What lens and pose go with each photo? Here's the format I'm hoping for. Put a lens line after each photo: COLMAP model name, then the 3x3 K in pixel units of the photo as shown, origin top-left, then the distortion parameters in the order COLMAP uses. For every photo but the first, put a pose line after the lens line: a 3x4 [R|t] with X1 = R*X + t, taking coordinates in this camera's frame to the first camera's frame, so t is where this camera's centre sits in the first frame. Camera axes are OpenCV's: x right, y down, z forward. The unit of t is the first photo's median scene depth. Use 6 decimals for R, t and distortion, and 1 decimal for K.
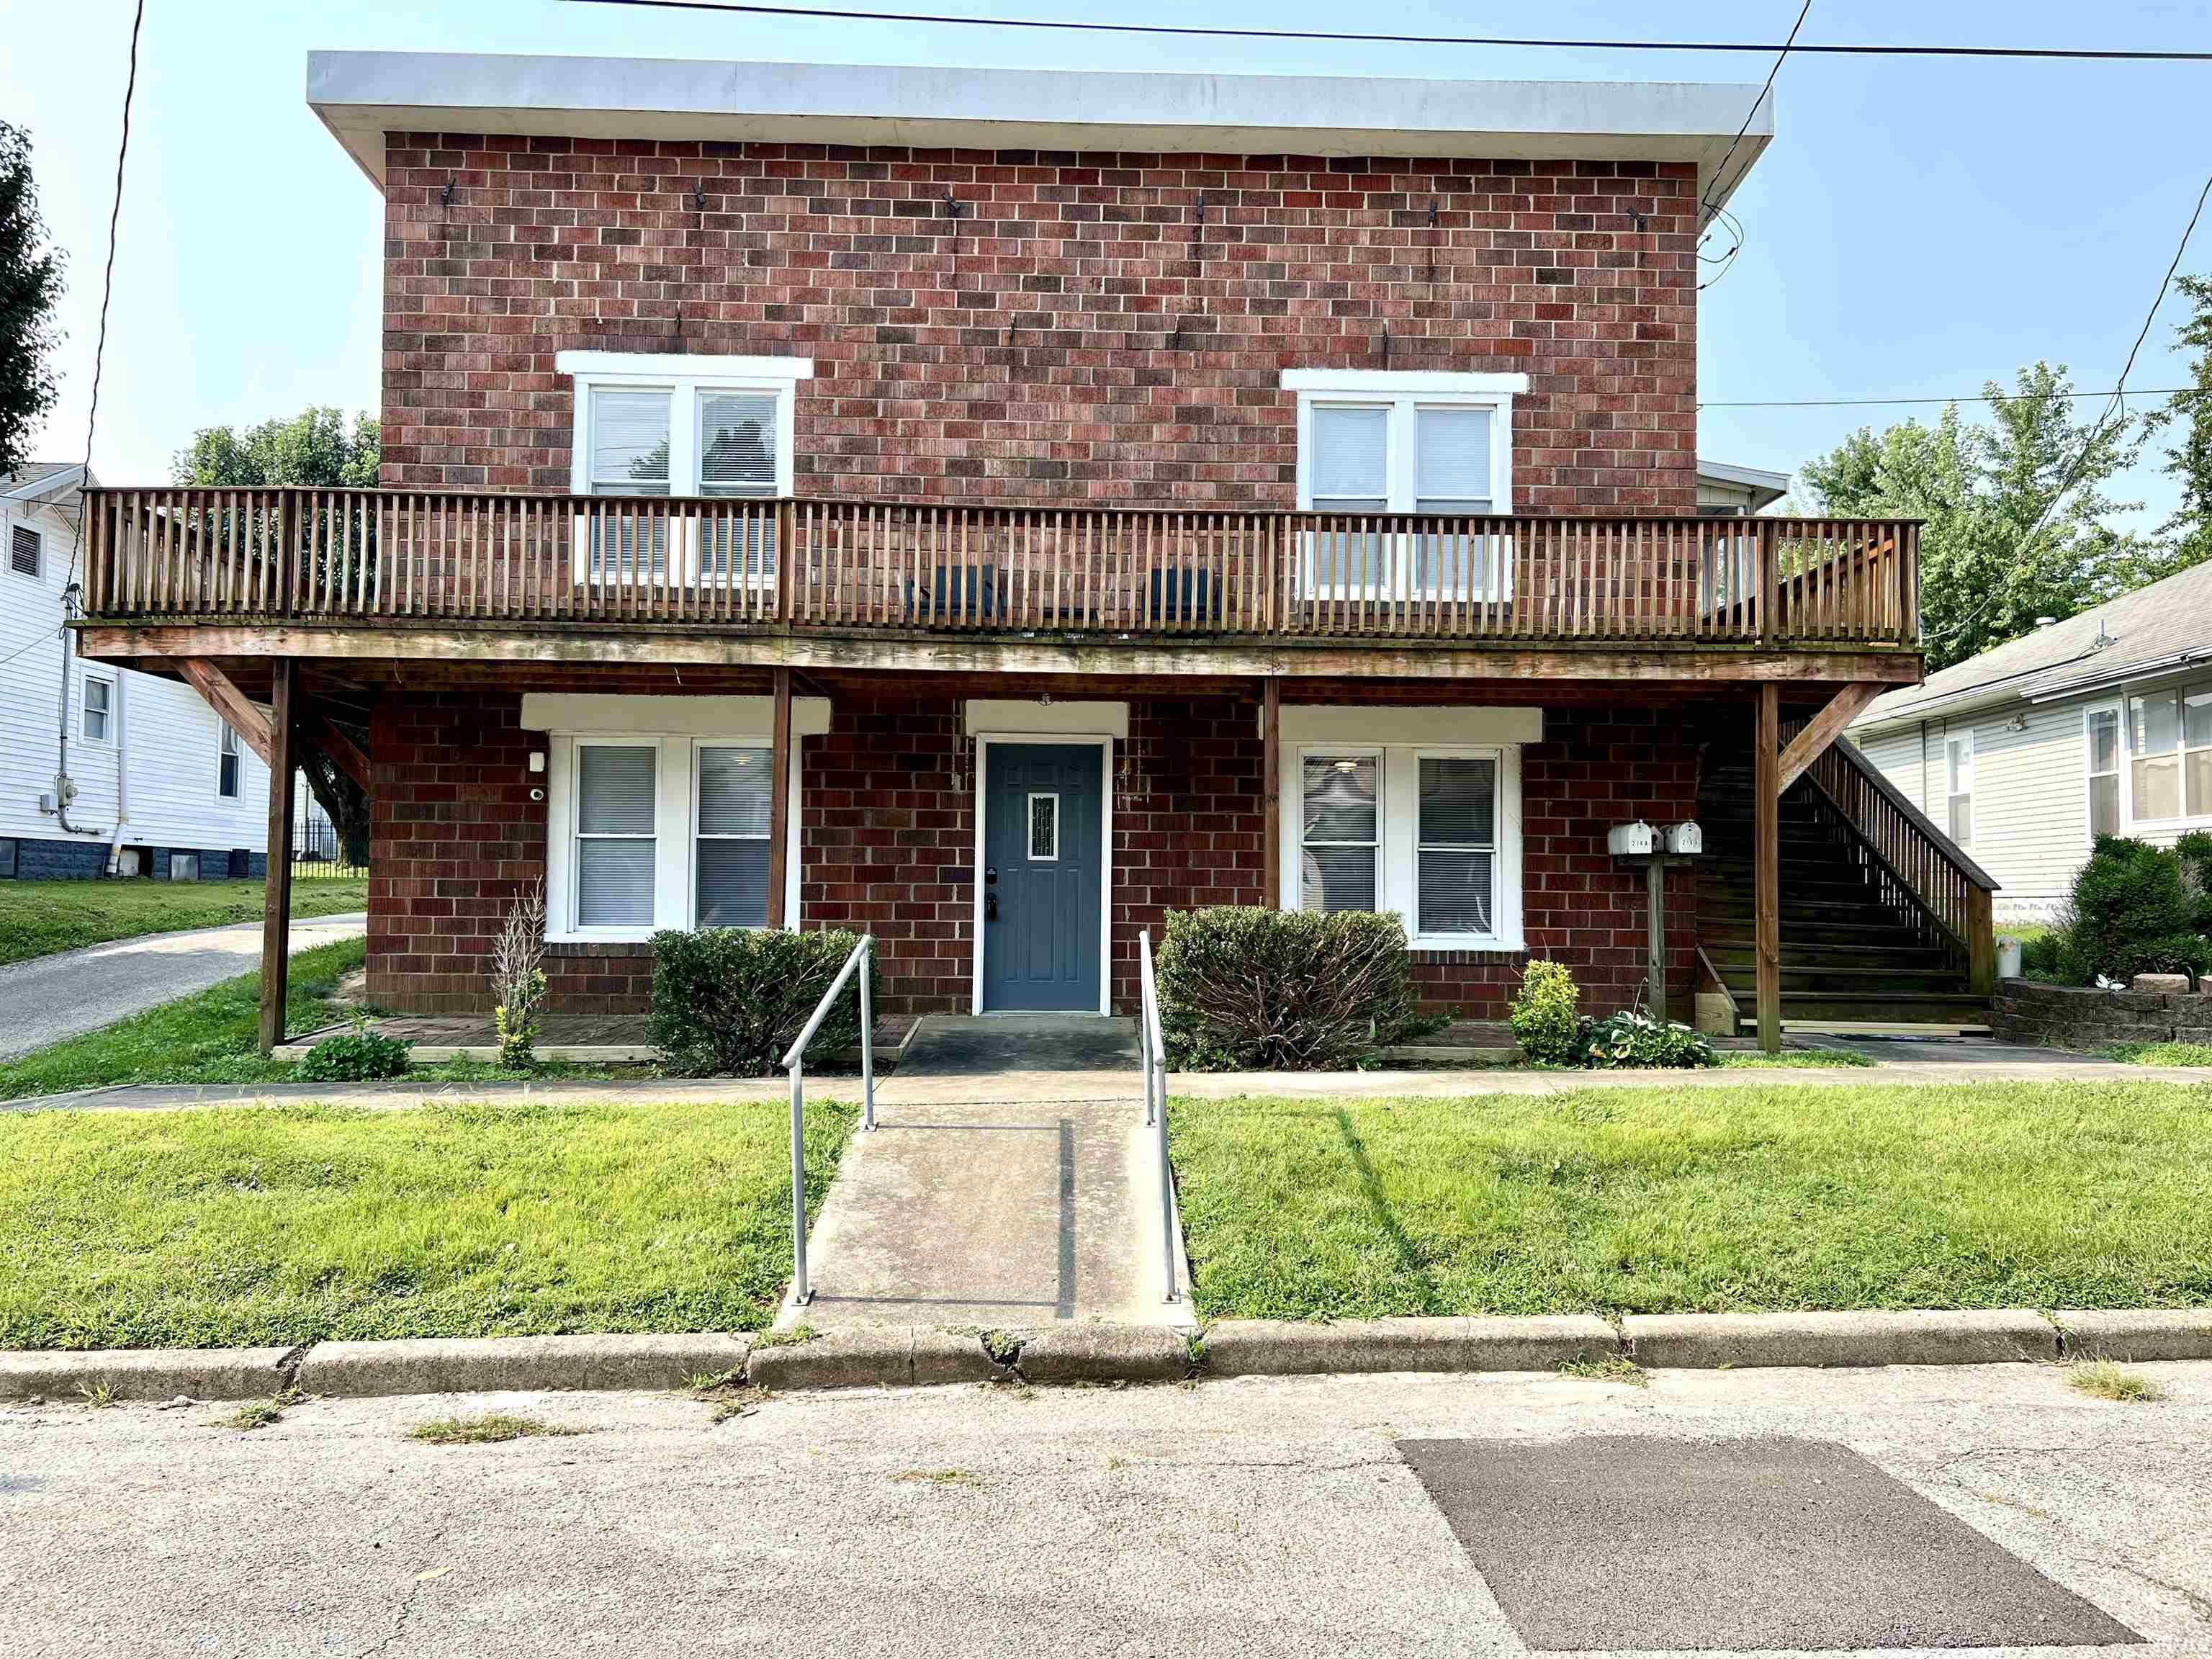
lens RADIAL K [[1636.9, 0, 1100.7], [0, 1636.9, 843.1], [0, 0, 1]] dist [0.040903, -0.017122]
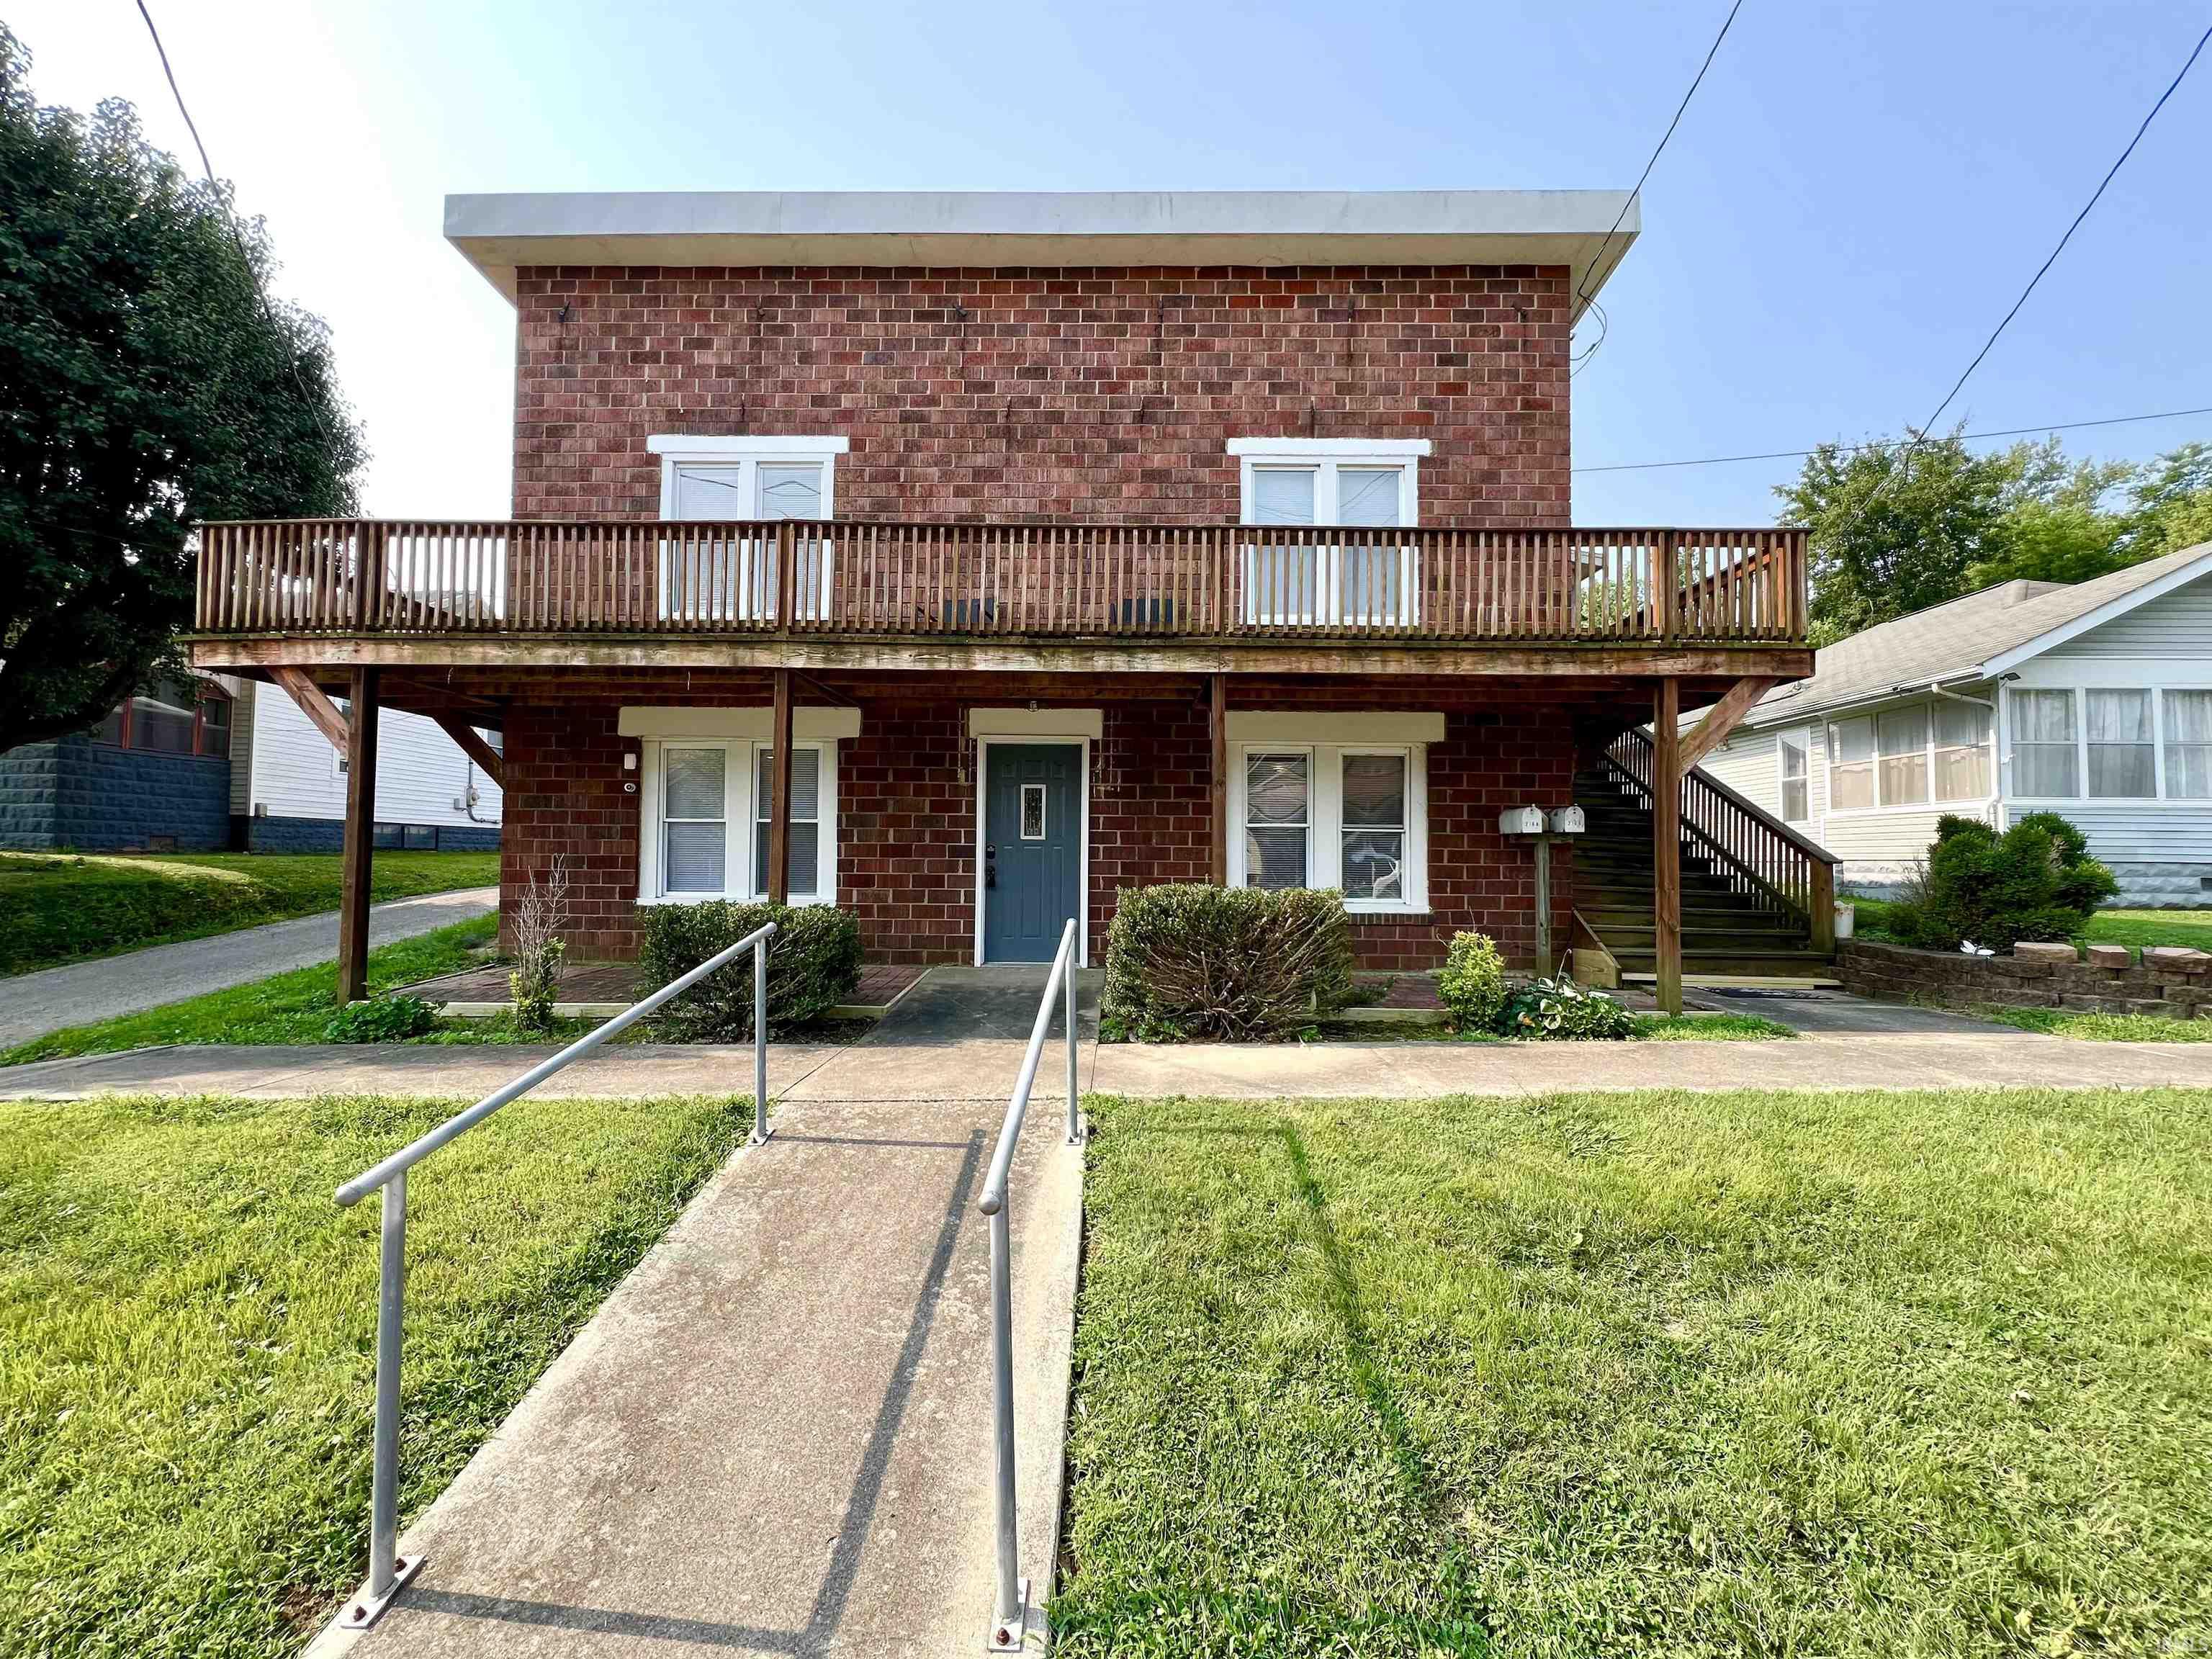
lens RADIAL K [[877.2, 0, 1097.6], [0, 877.2, 832.5], [0, 0, 1]] dist [0.000944, -0.000568]
pose [[0.999001, -0.001900, -0.044642, 0.042552], [0.002101, 0.999988, 0.004478, 0.002466], [0.044633, -0.004567, 0.998993, 0.346531]]
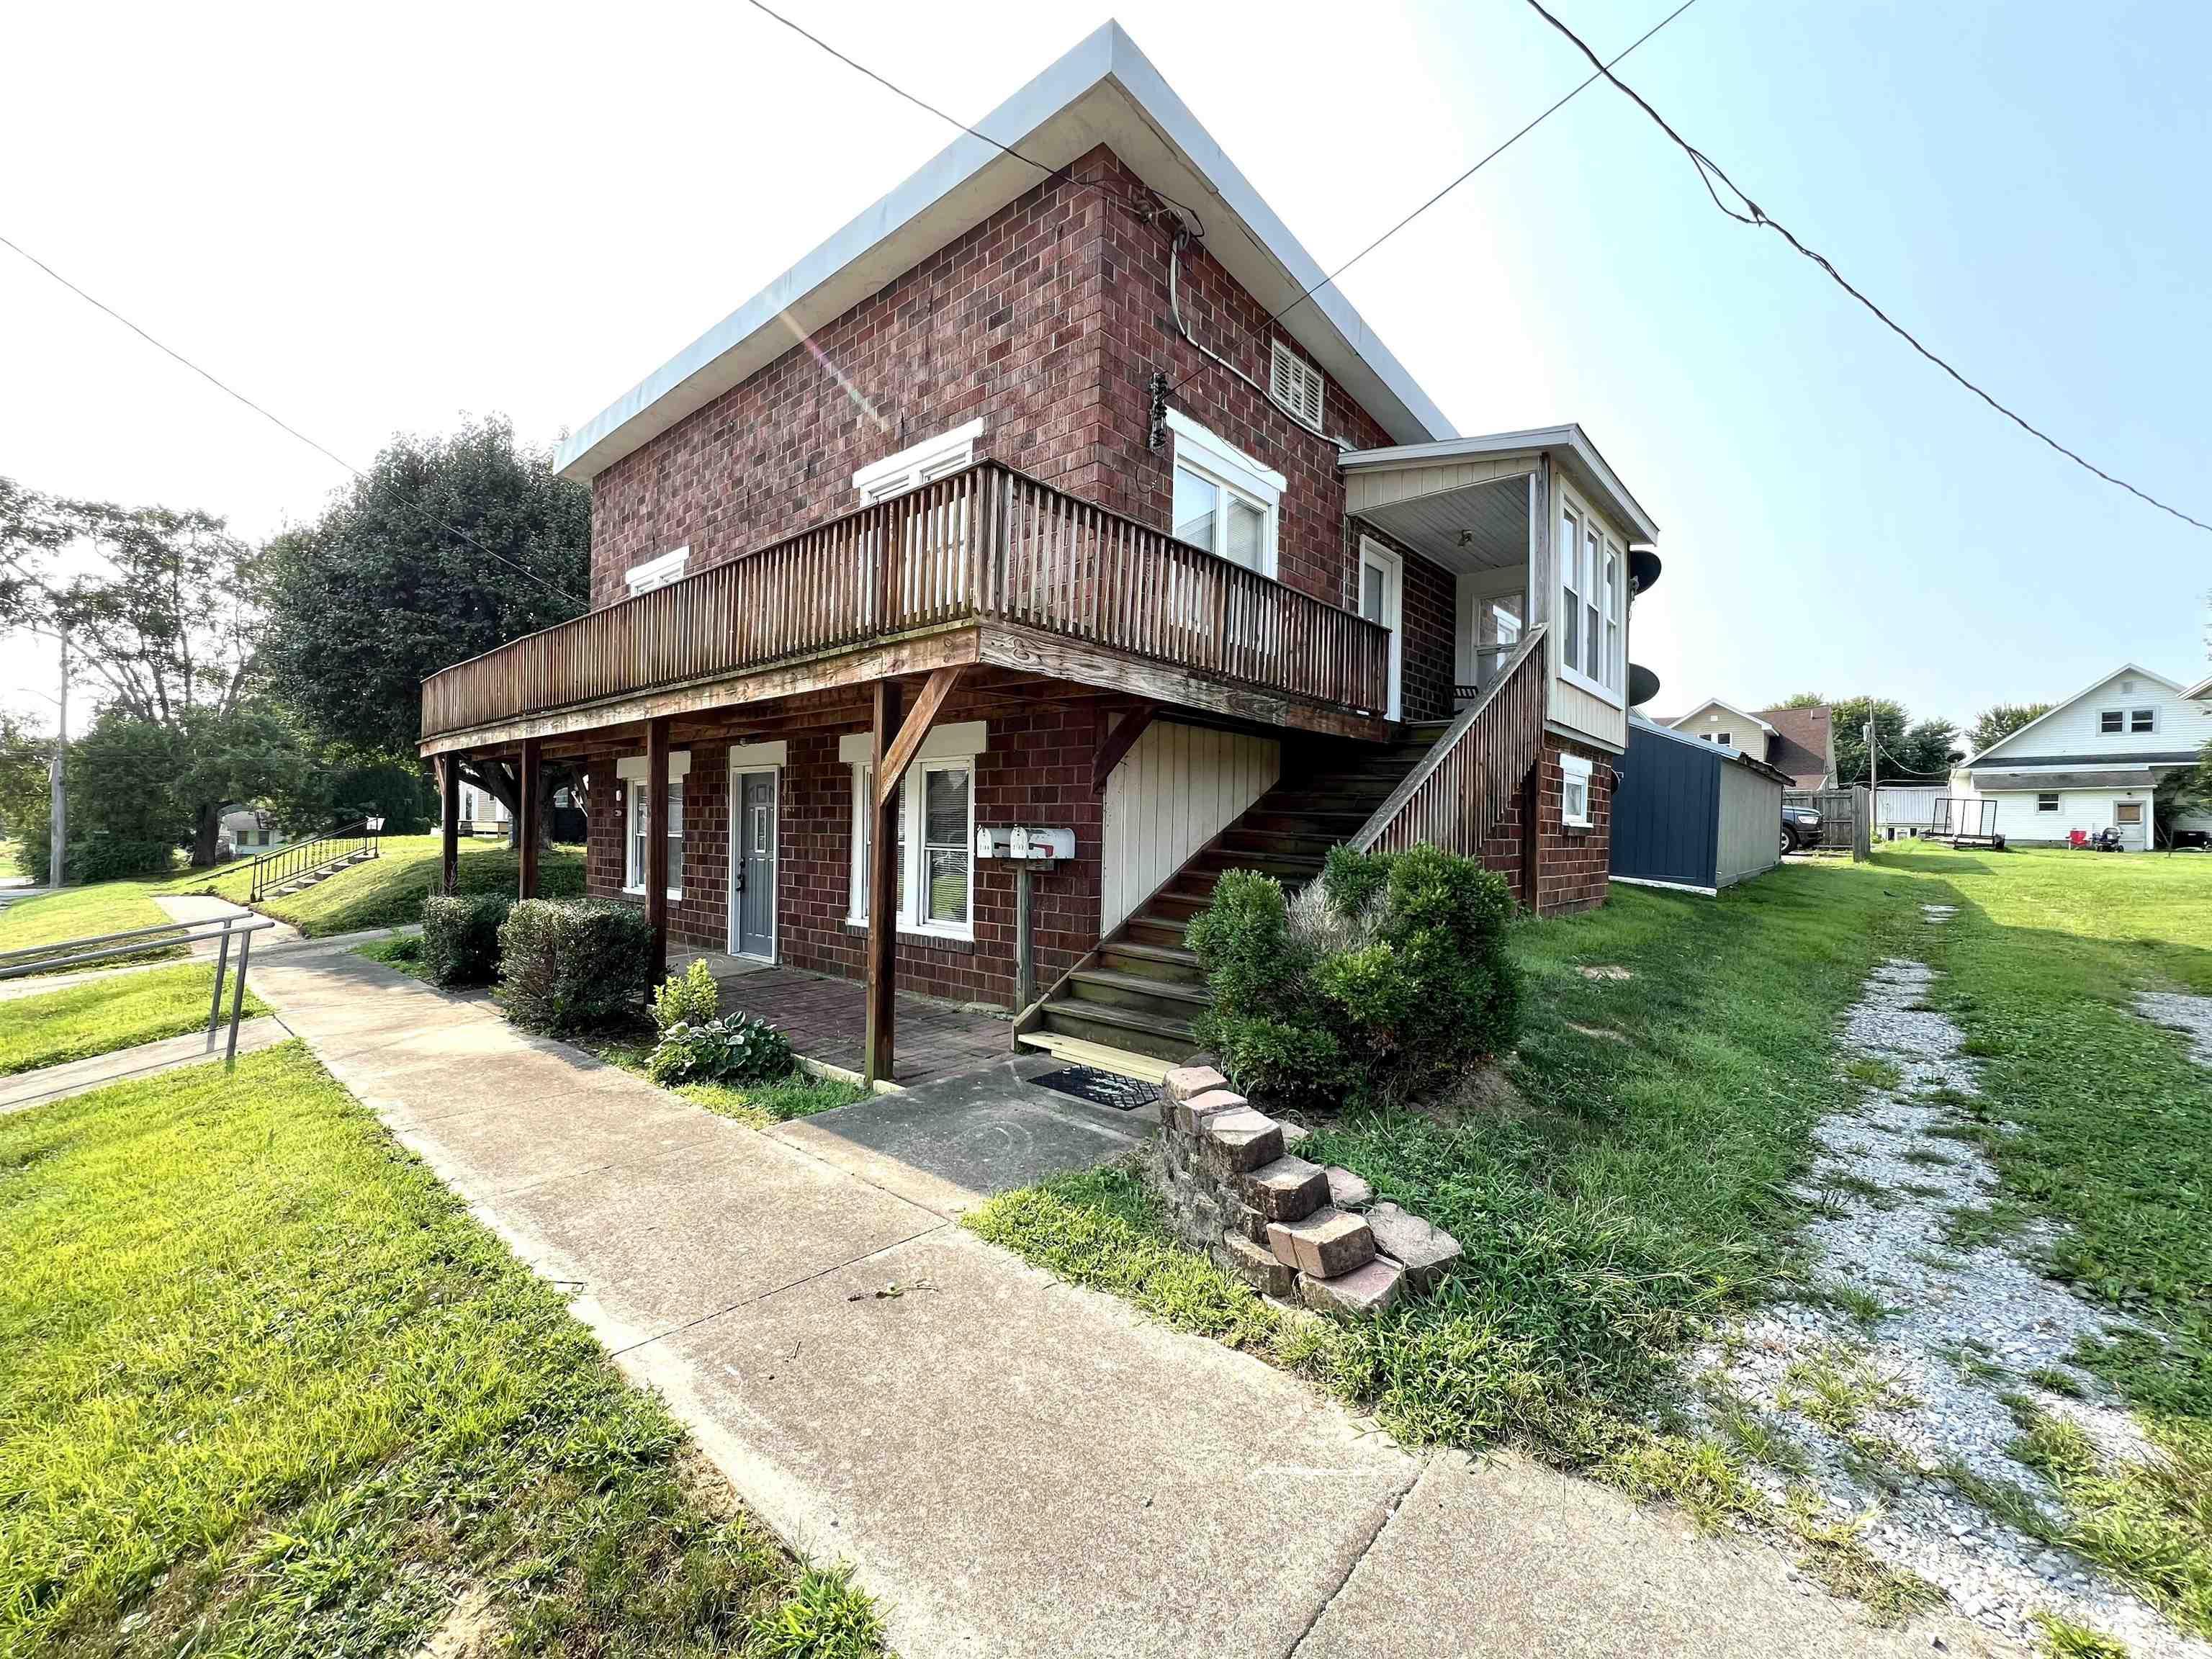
lens RADIAL K [[877.2, 0, 1108.0], [0, 877.2, 835.5], [0, 0, 1]] dist [0.000944, -0.000568]
pose [[0.739374, 0.003892, -0.673283, 0.733103], [0.014757, 0.999649, 0.021984, -0.017440], [0.673133, -0.026190, 0.739058, 0.629714]]
